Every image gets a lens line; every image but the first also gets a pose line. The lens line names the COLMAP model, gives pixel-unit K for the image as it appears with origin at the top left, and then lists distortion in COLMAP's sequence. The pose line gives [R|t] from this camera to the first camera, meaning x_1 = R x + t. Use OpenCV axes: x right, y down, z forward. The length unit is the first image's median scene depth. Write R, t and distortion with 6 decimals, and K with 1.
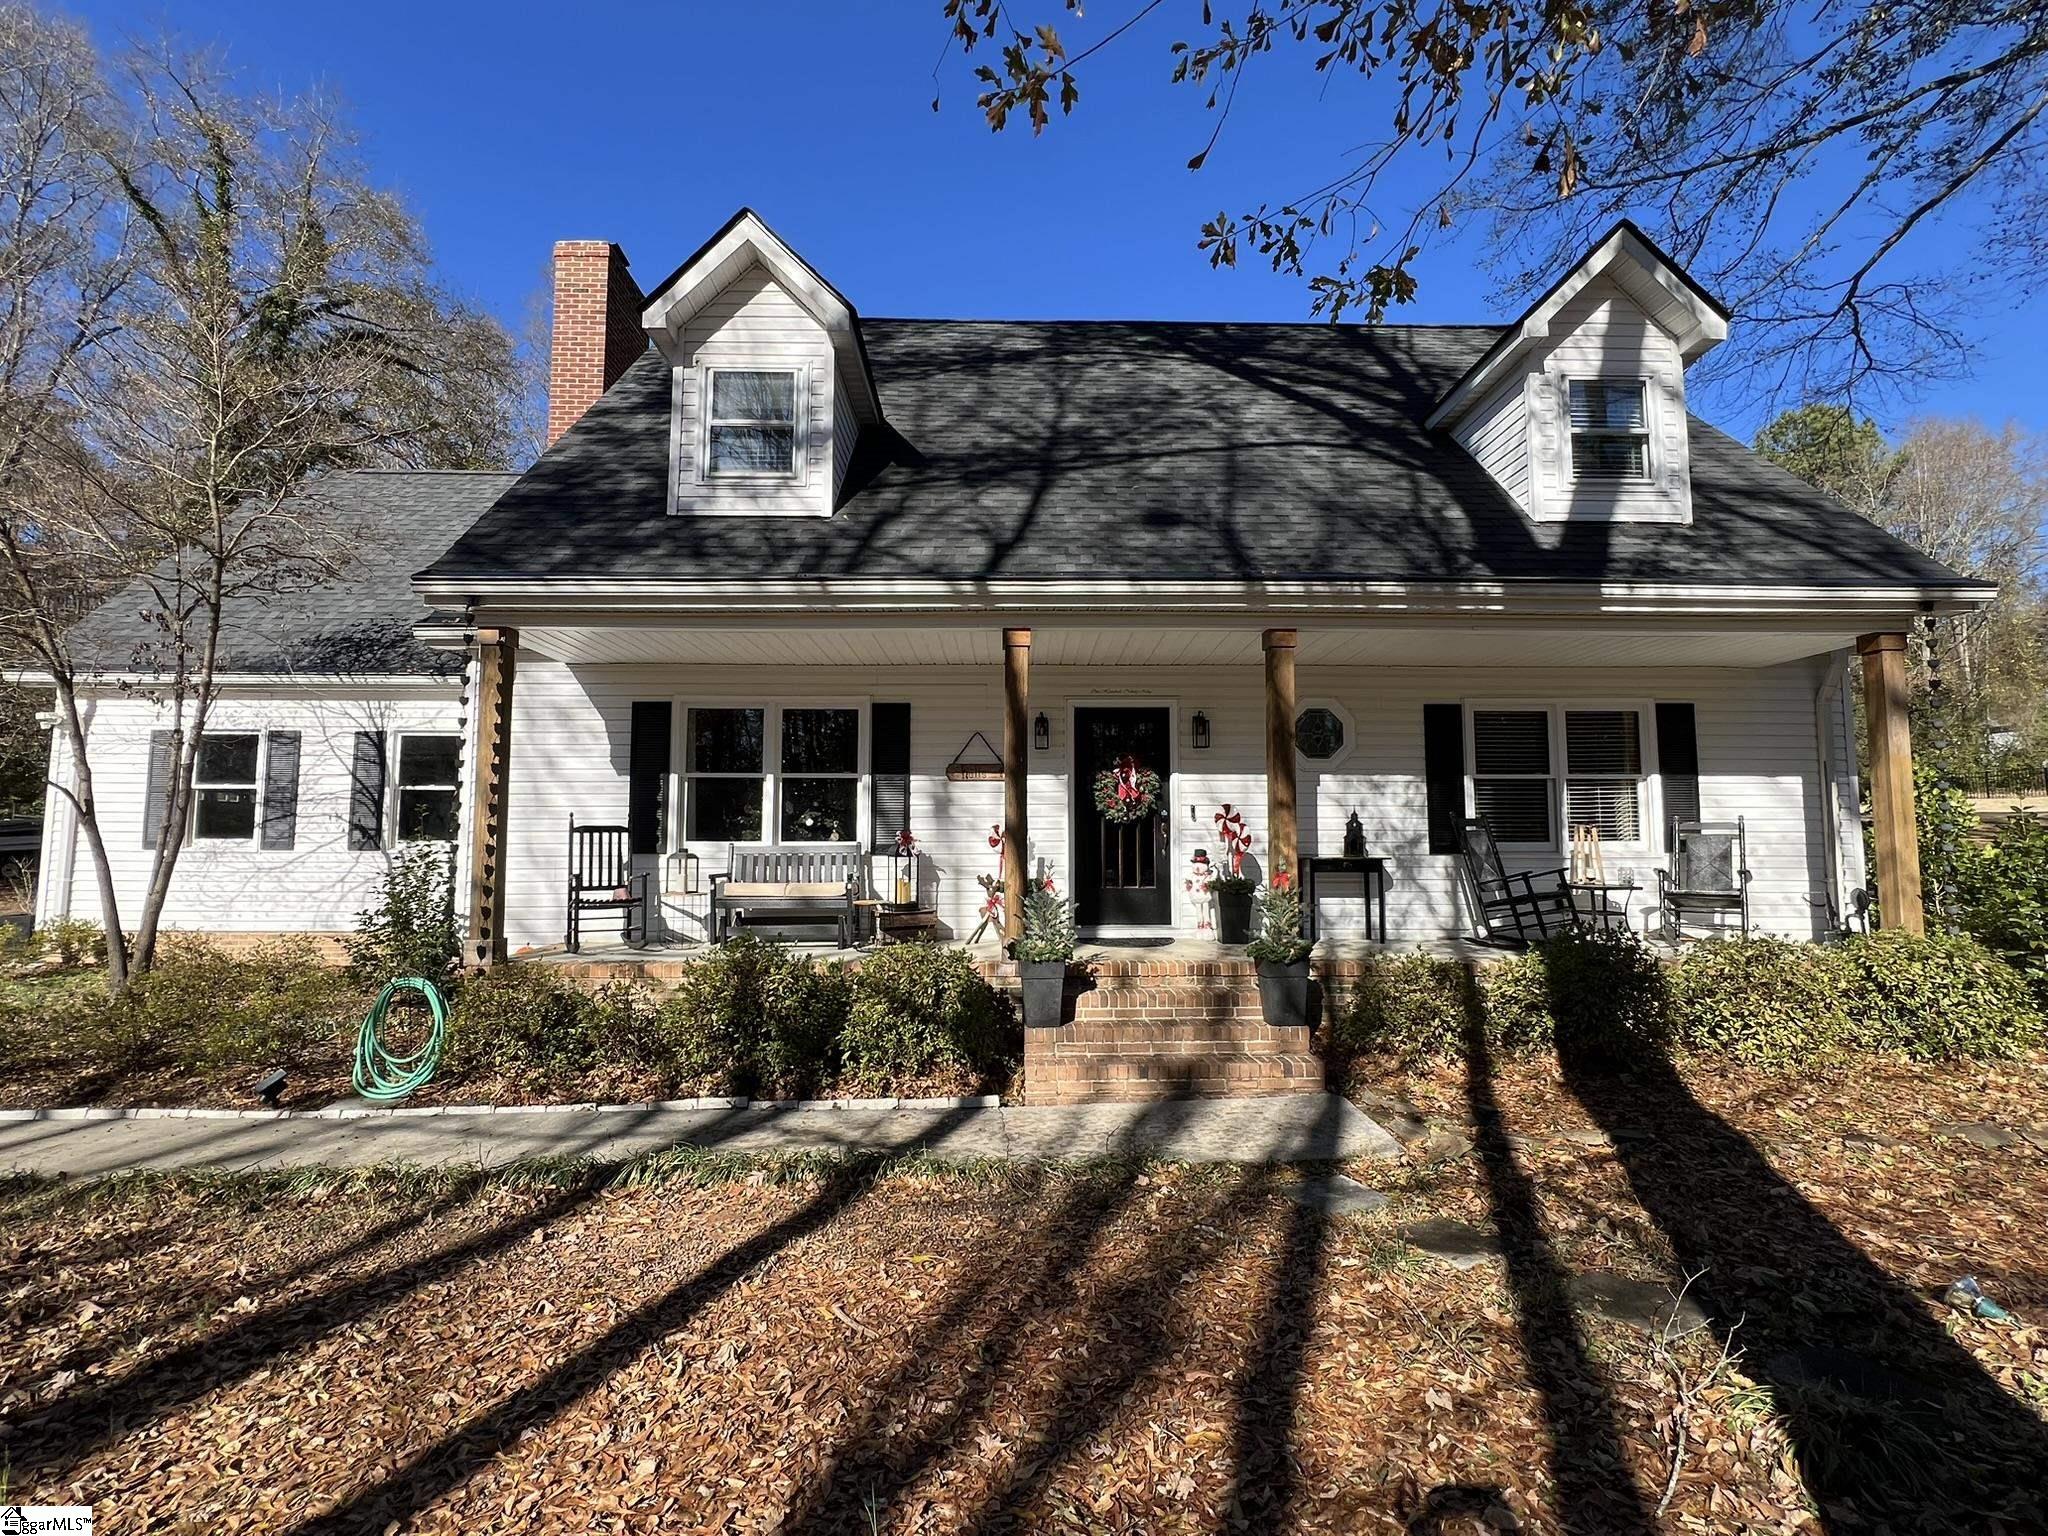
lens RADIAL K [[937.4, 0, 1031.1], [0, 937.4, 753.1], [0, 0, 1]] dist [-0.004911, -0.000016]
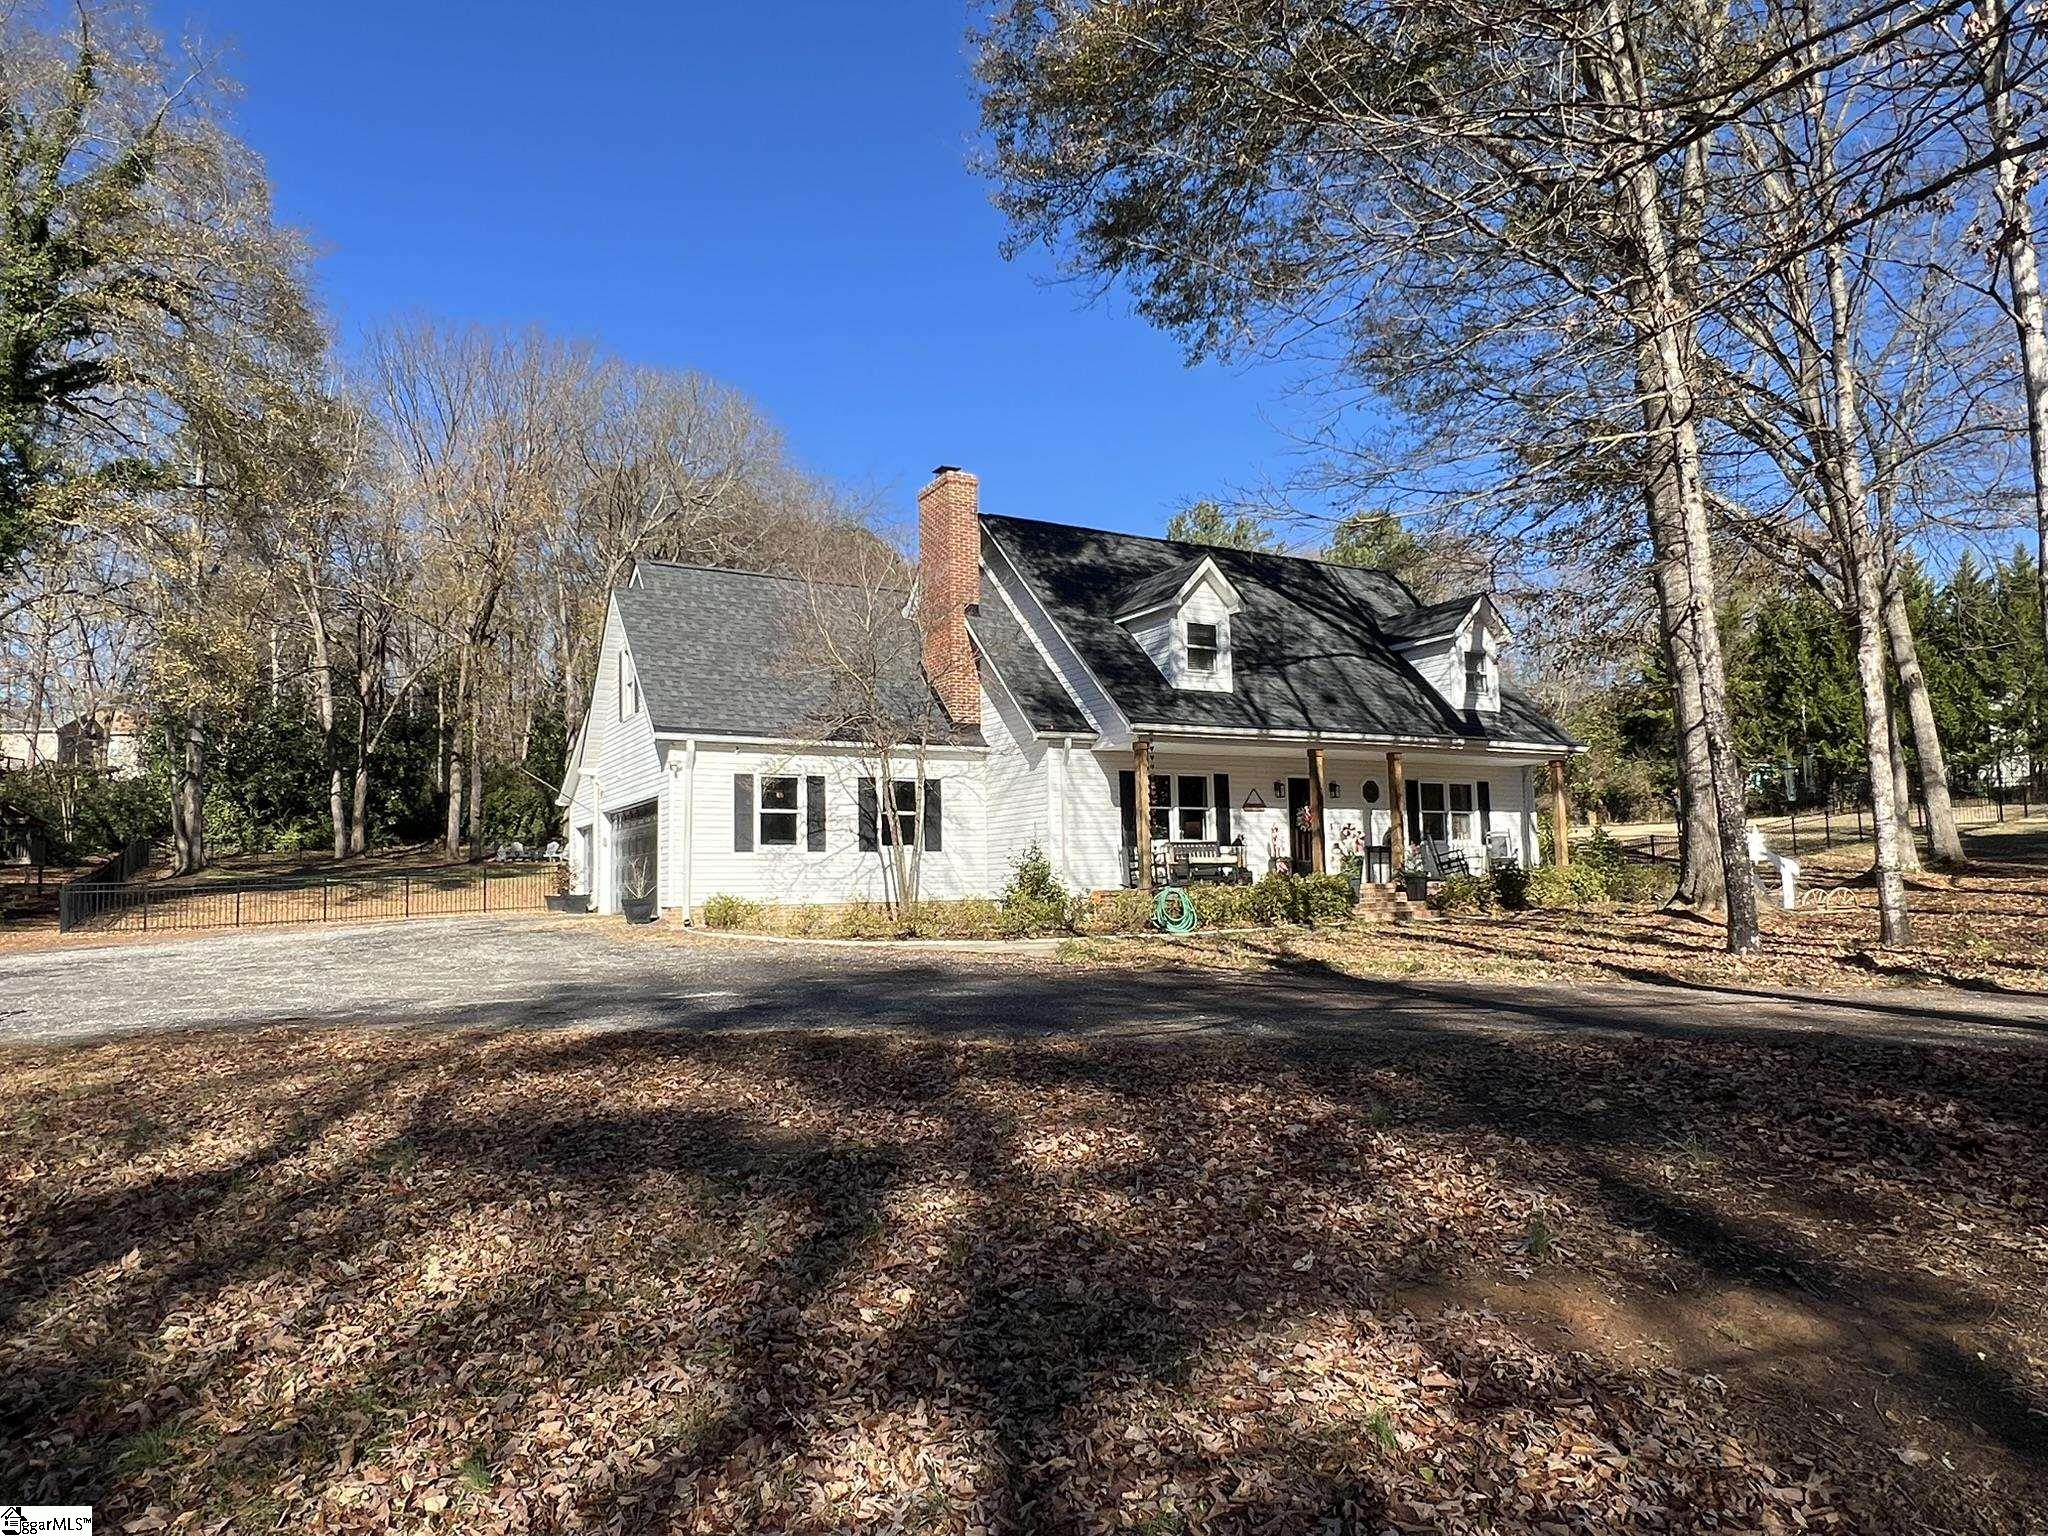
lens RADIAL K [[1257.6, 0, 1018.8], [0, 1257.6, 759.0], [0, 0, 1]] dist [0.010836, 0.017906]
pose [[0.880112, 0.027961, 0.473942, -1.903888], [-0.020722, 0.999575, -0.020492, -0.020220], [-0.474314, 0.008214, 0.880317, -1.283850]]
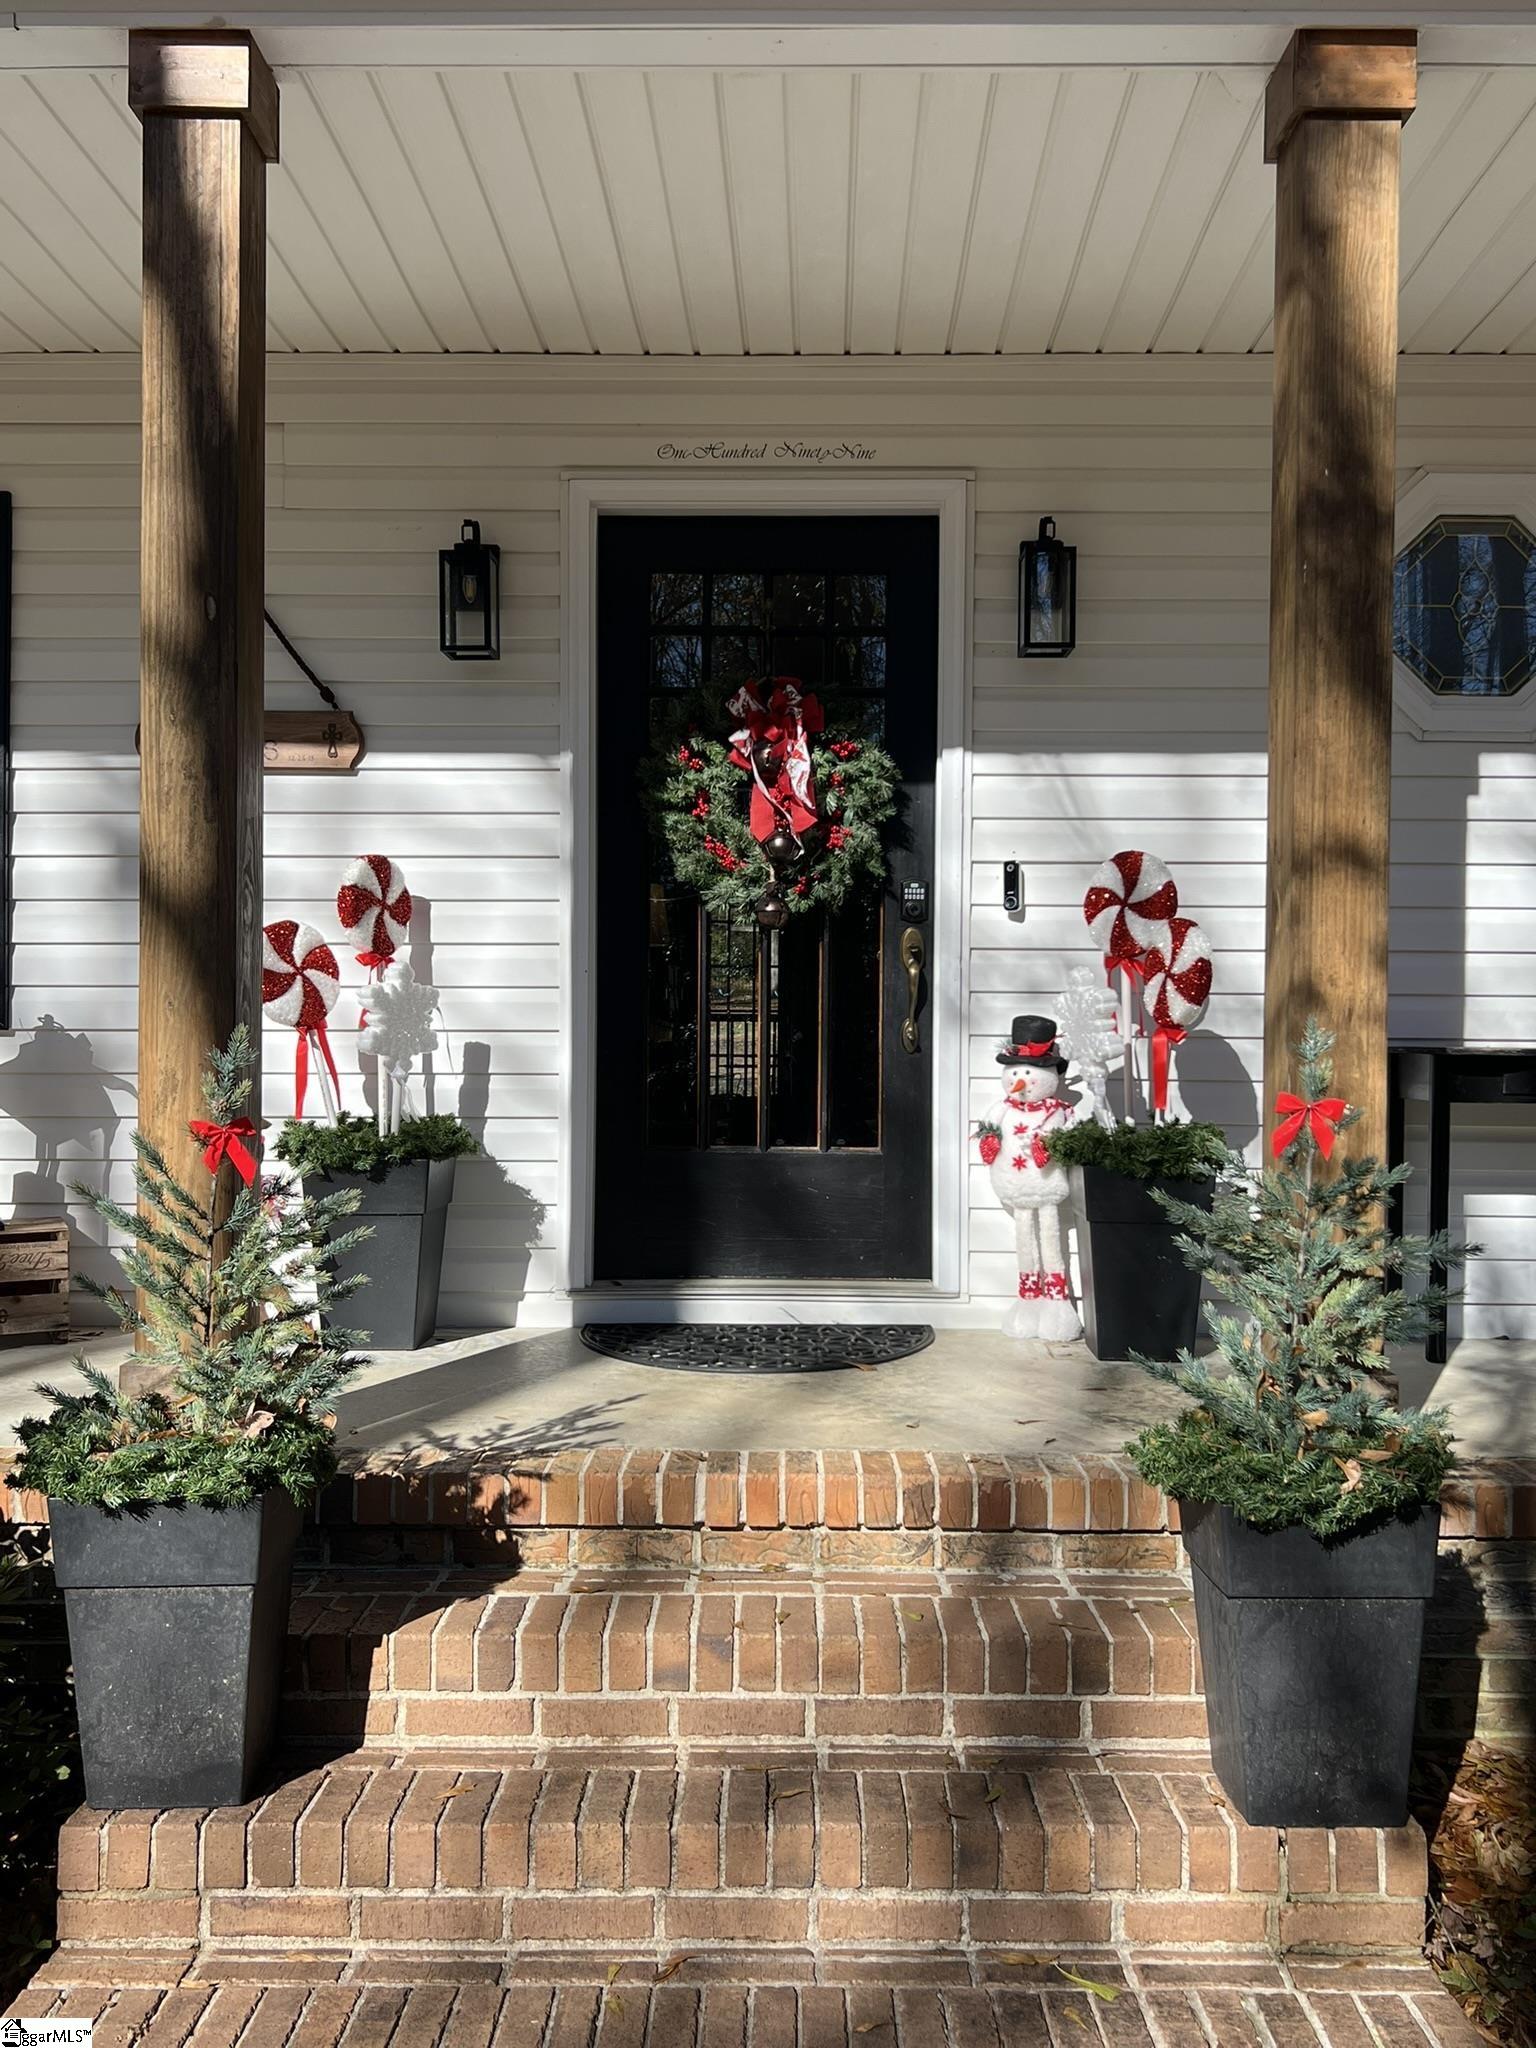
lens RADIAL K [[1849.1, 0, 770.3], [0, 1849.1, 1027.4], [0, 0, 1]] dist [0.063808, 0.001212]
pose [[0.999192, 0.007411, -0.039505, 0.122212], [-0.004082, 0.996485, 0.083676, 0.058625], [0.039987, -0.083447, 0.995710, 0.438927]]
